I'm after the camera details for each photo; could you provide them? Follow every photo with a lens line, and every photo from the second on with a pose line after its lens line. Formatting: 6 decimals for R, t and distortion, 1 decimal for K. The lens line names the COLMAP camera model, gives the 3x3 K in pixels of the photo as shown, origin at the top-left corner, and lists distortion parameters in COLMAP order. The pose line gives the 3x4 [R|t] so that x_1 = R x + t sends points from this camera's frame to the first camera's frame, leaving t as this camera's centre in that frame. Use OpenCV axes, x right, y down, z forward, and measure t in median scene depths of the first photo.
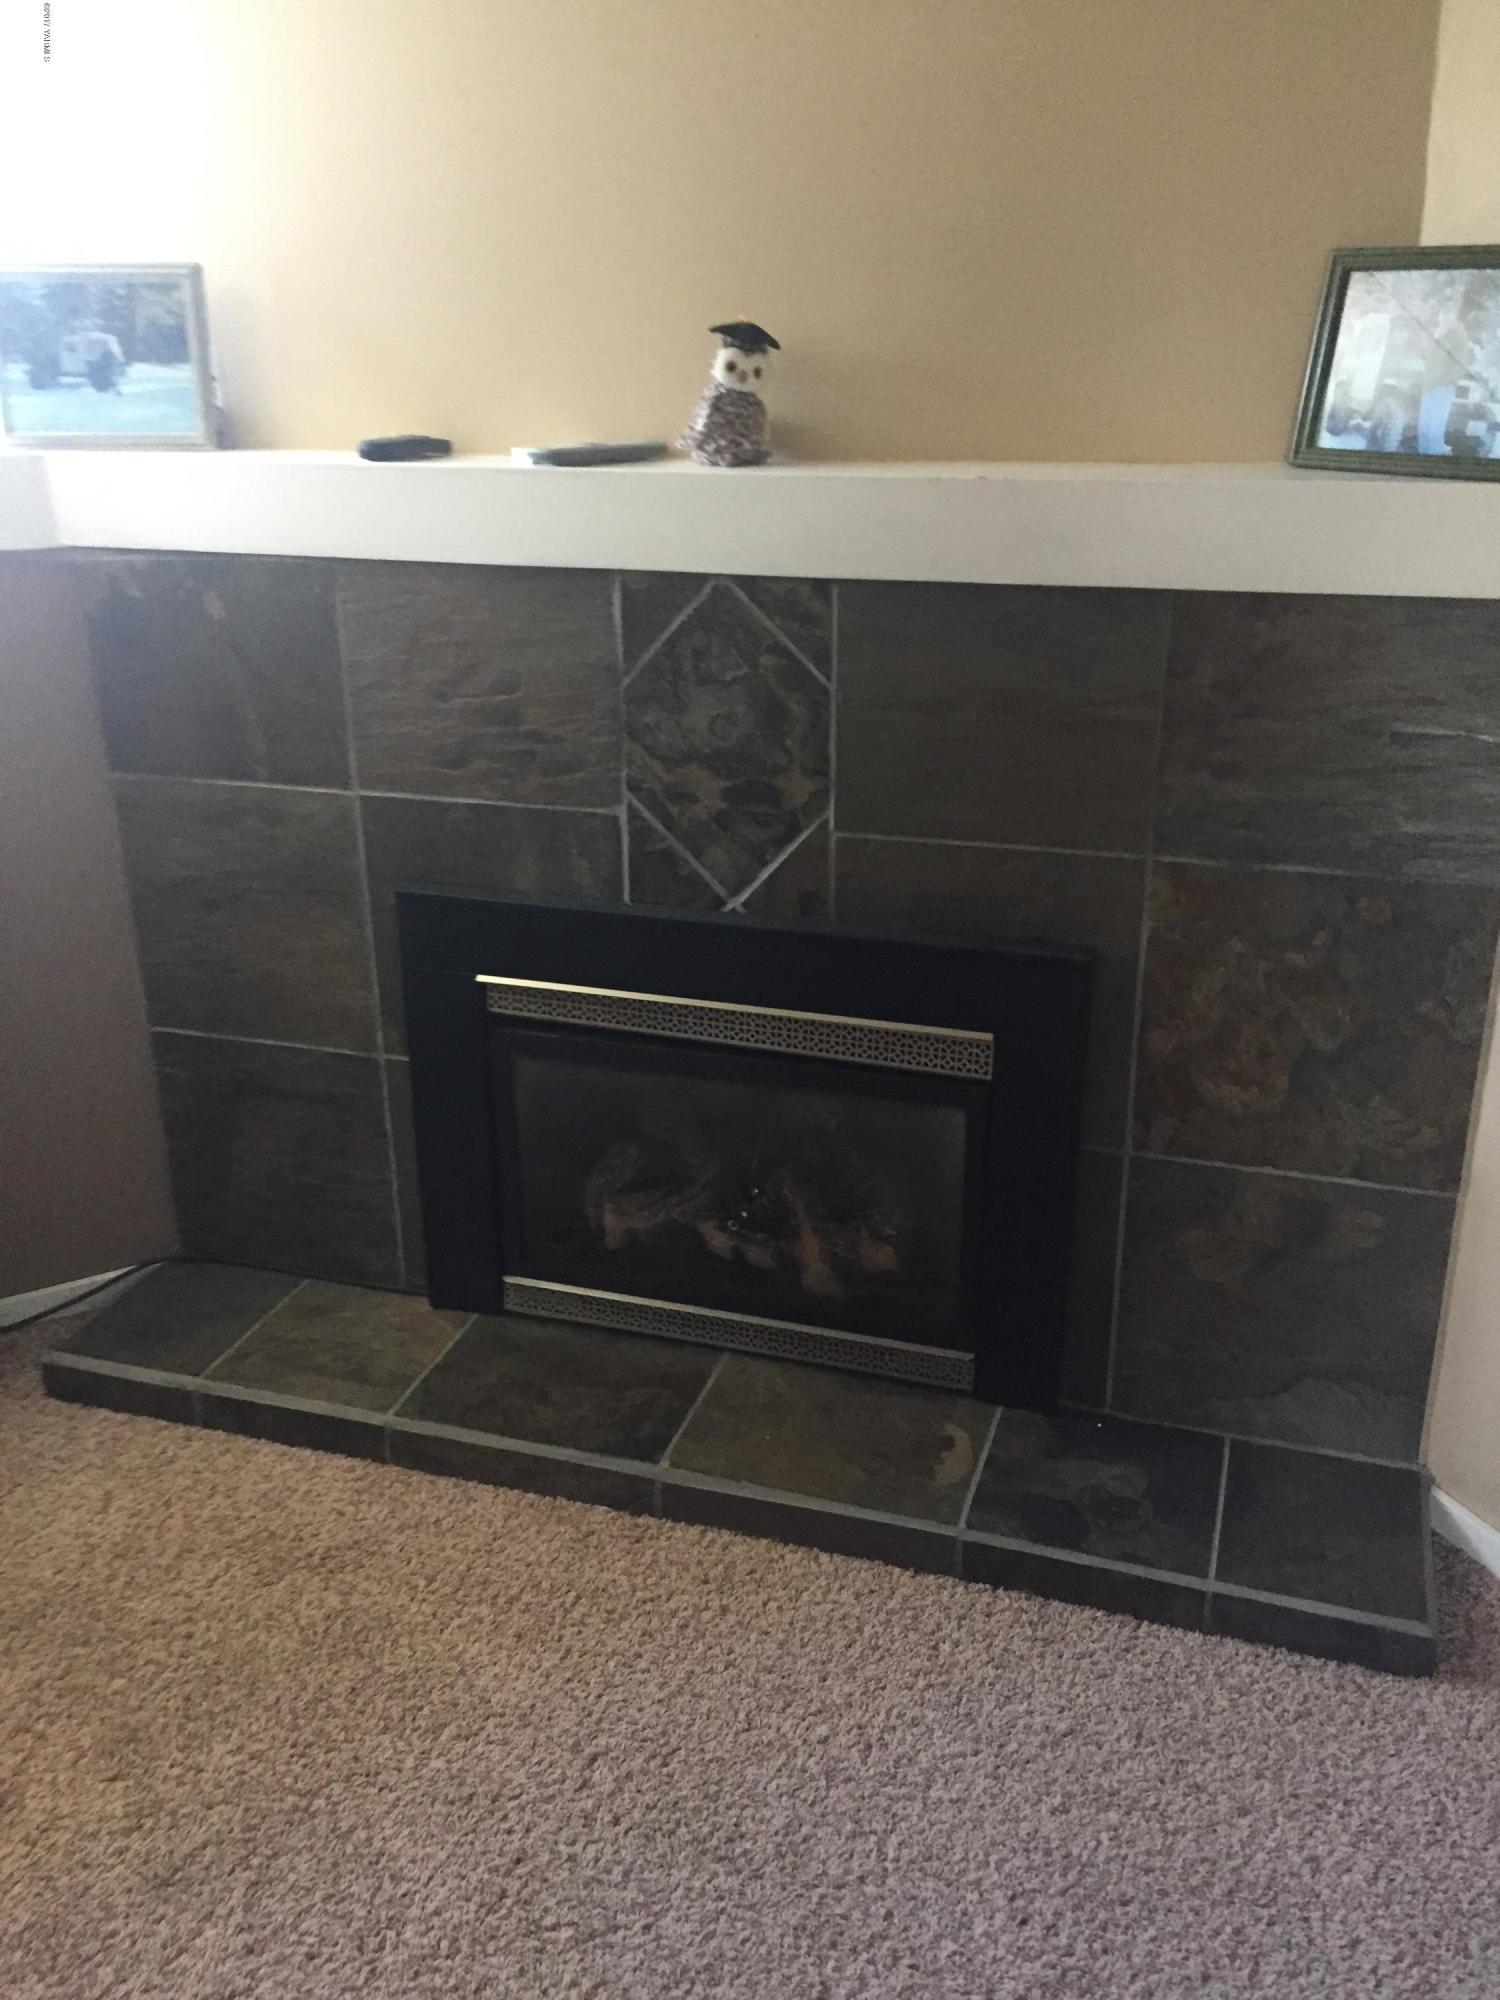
lens RADIAL K [[1697.0, 0, 754.4], [0, 1697.0, 995.5], [0, 0, 1]] dist [0.076426, -0.094275]
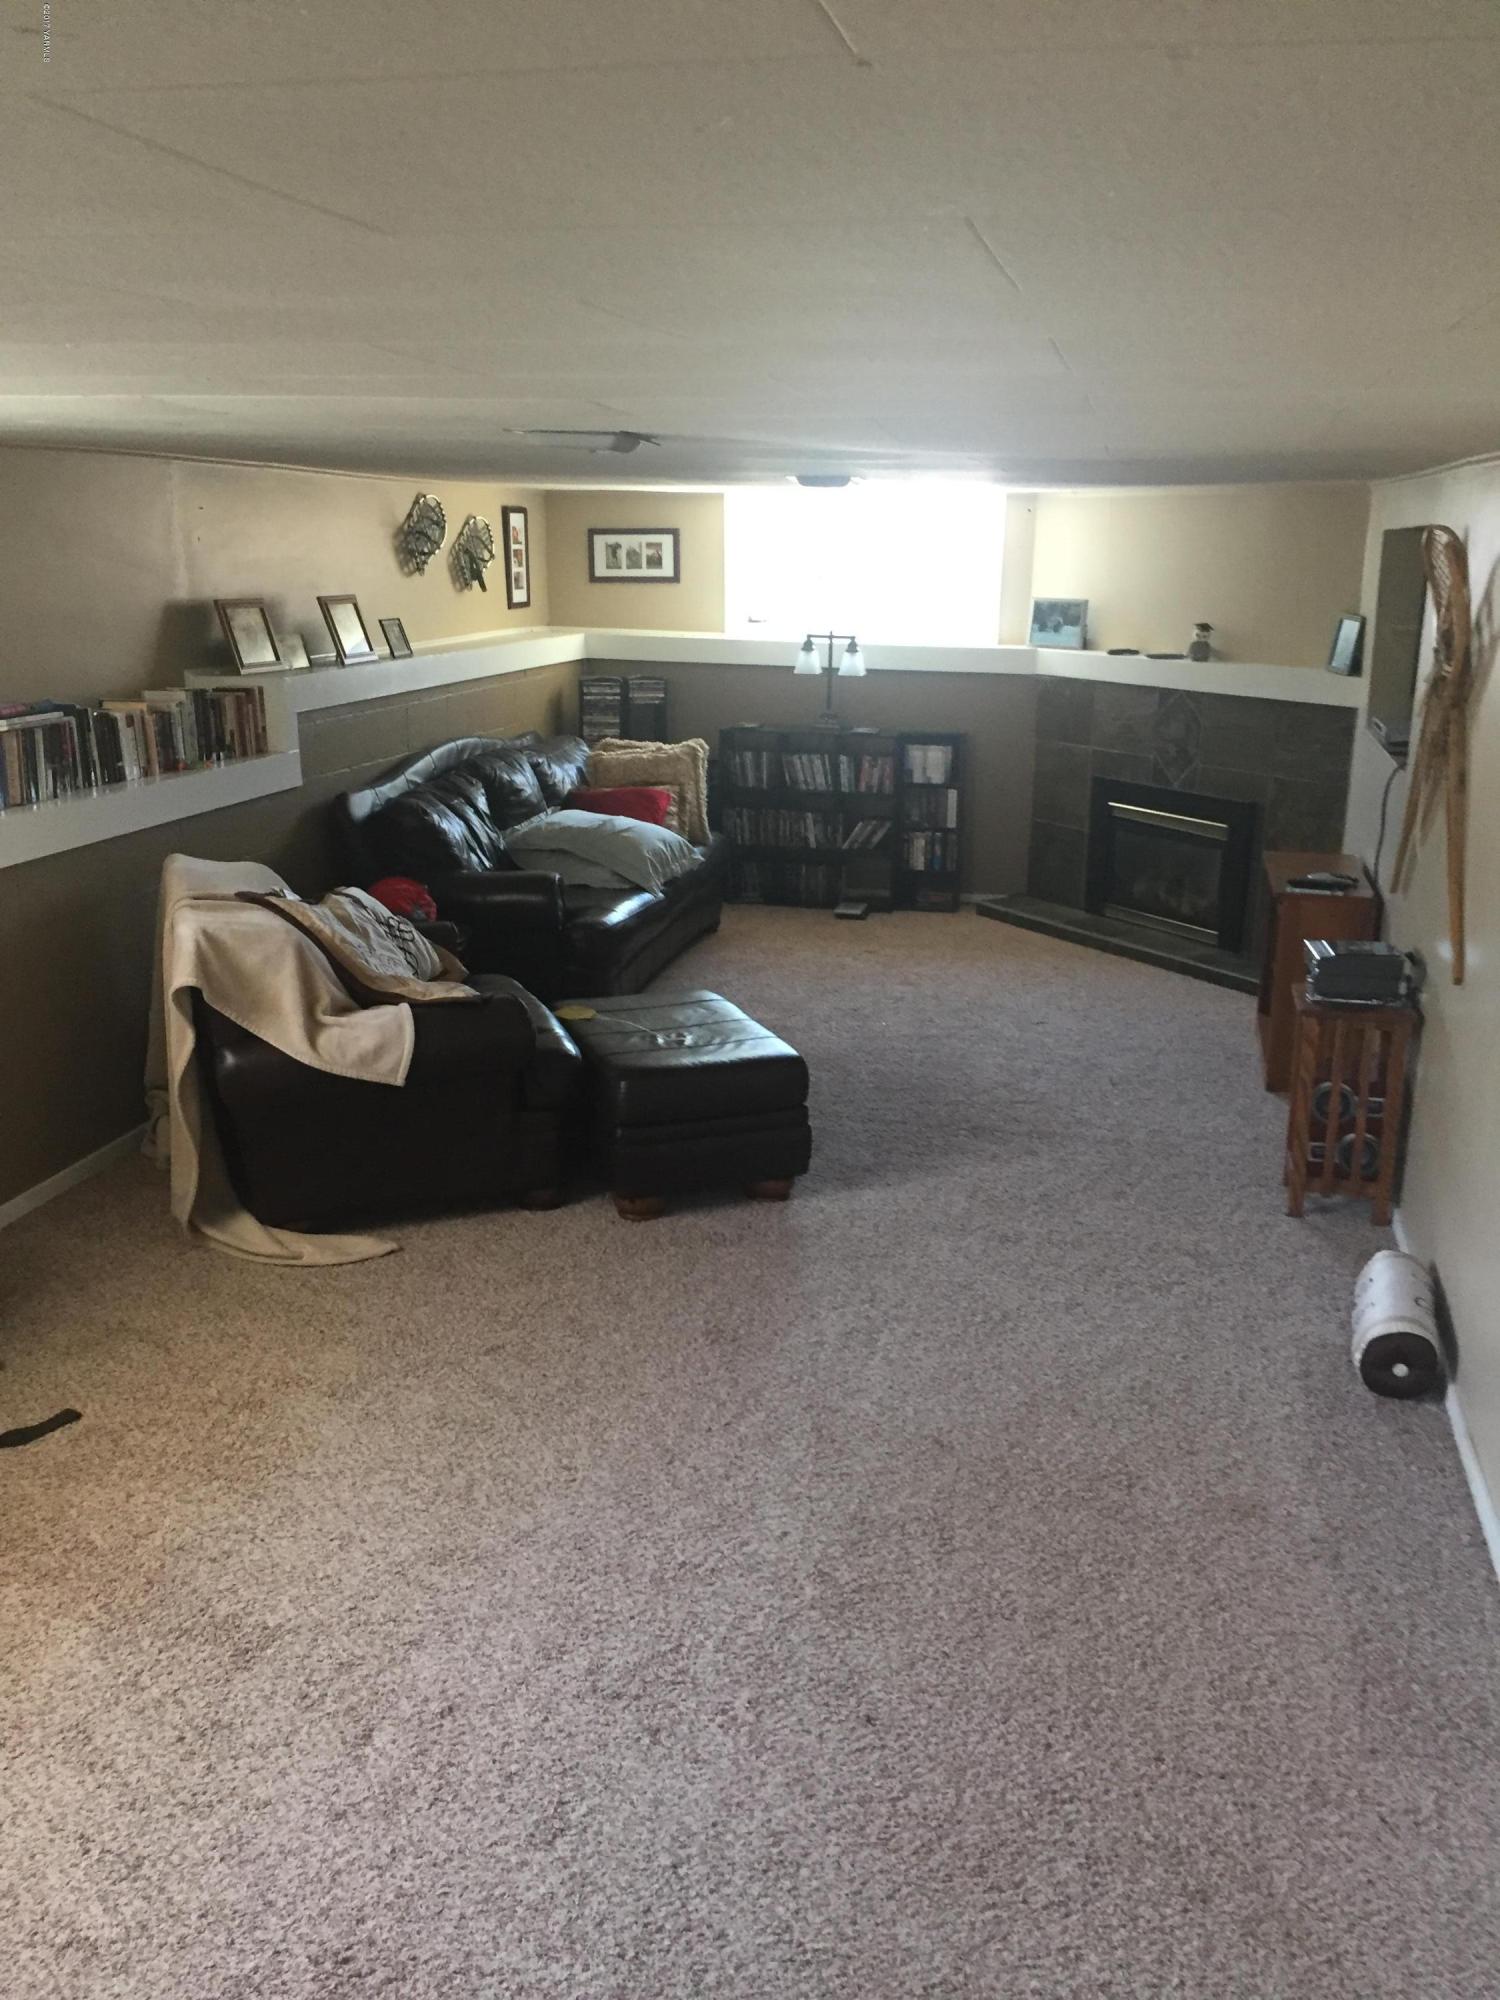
lens RADIAL K [[1697.0, 0, 751.5], [0, 1697.0, 1003.5], [0, 0, 1]] dist [0.076426, -0.094275]
pose [[0.762247, 0.188269, -0.619302, 1.500764], [-0.252071, 0.967575, -0.016109, 0.621608], [0.596188, 0.168387, 0.784988, -2.064417]]
